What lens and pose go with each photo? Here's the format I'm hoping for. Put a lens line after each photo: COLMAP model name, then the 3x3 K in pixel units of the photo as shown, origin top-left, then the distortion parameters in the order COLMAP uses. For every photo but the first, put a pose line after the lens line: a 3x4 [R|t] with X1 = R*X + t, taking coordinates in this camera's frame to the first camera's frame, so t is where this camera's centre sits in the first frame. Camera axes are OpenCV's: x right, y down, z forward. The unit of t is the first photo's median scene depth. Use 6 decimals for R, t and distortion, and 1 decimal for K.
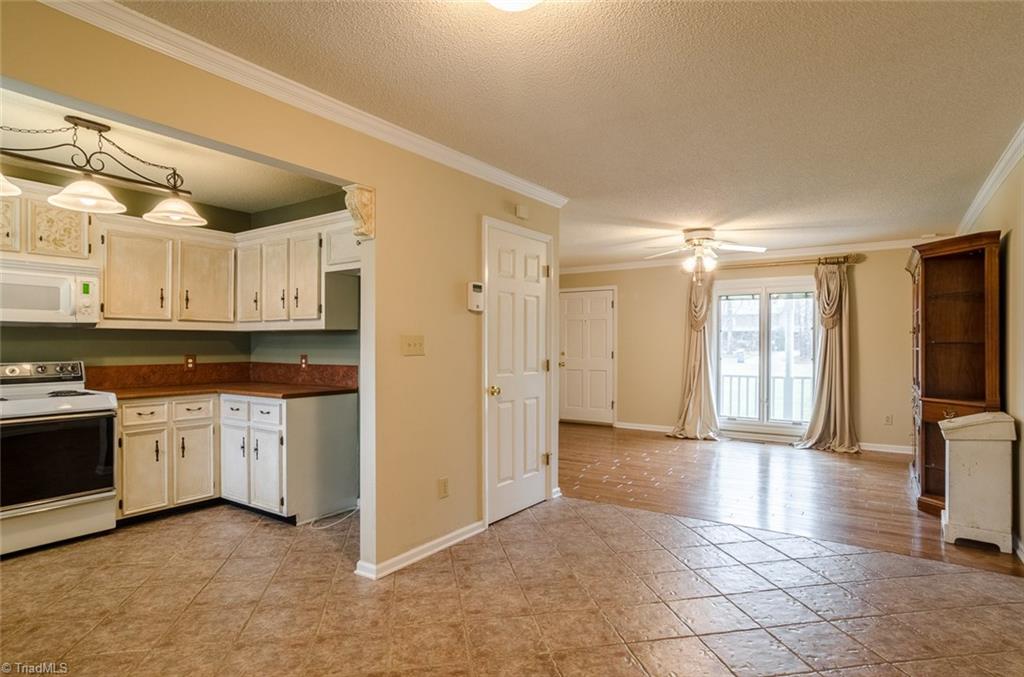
lens RADIAL K [[550.4, 0, 515.3], [0, 550.4, 346.5], [0, 0, 1]] dist [-0.056049, 0.040932]
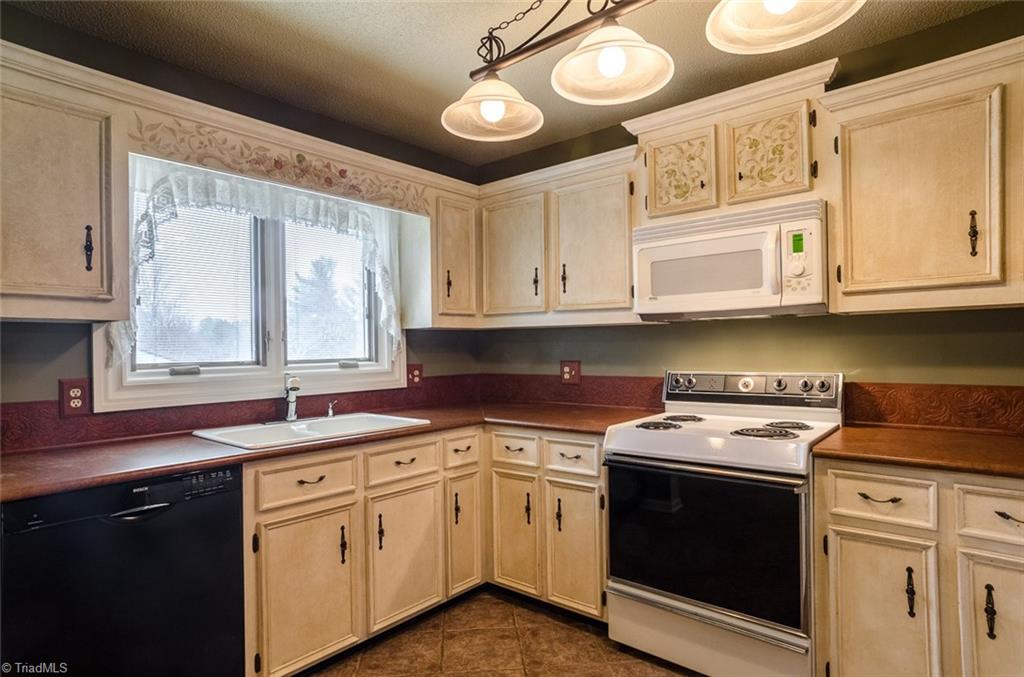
lens RADIAL K [[550.4, 0, 515.3], [0, 550.4, 346.5], [0, 0, 1]] dist [-0.056049, 0.040932]
pose [[-0.108395, -0.004037, -0.994100, -0.201834], [0.012301, 0.999910, -0.005402, -0.002019], [0.994032, -0.012814, -0.108336, 0.729870]]
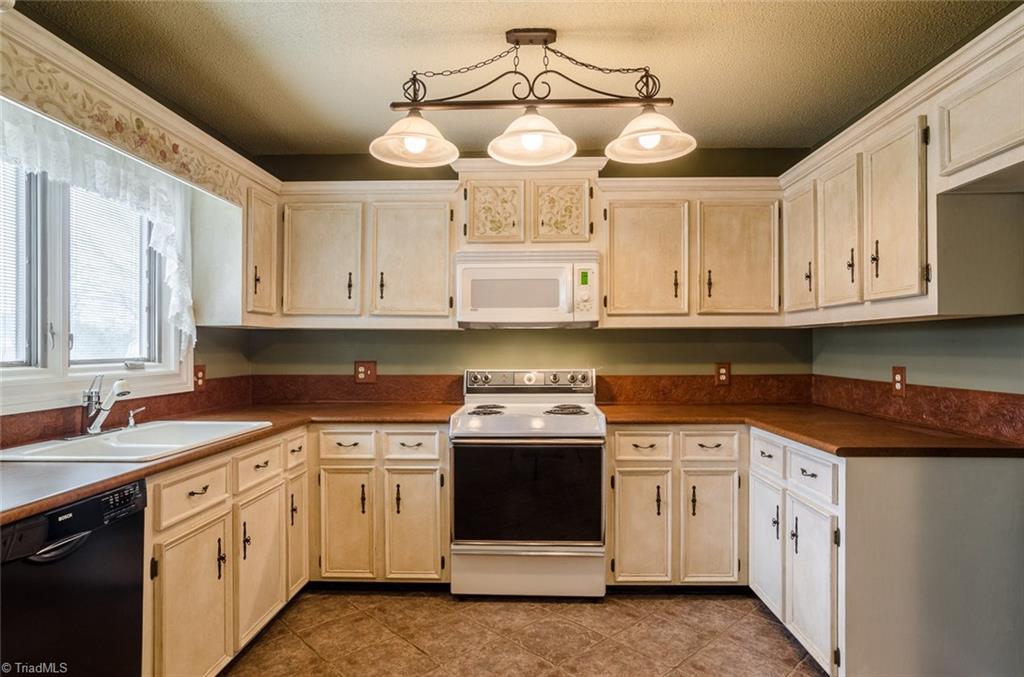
lens RADIAL K [[565.7, 0, 517.6], [0, 565.7, 345.2], [0, 0, 1]] dist [-0.056064, 0.038576]
pose [[0.530511, -0.007305, -0.847646, -0.139666], [0.000760, 0.999967, -0.008142, -0.002082], [0.847678, 0.003676, 0.530499, 0.453388]]
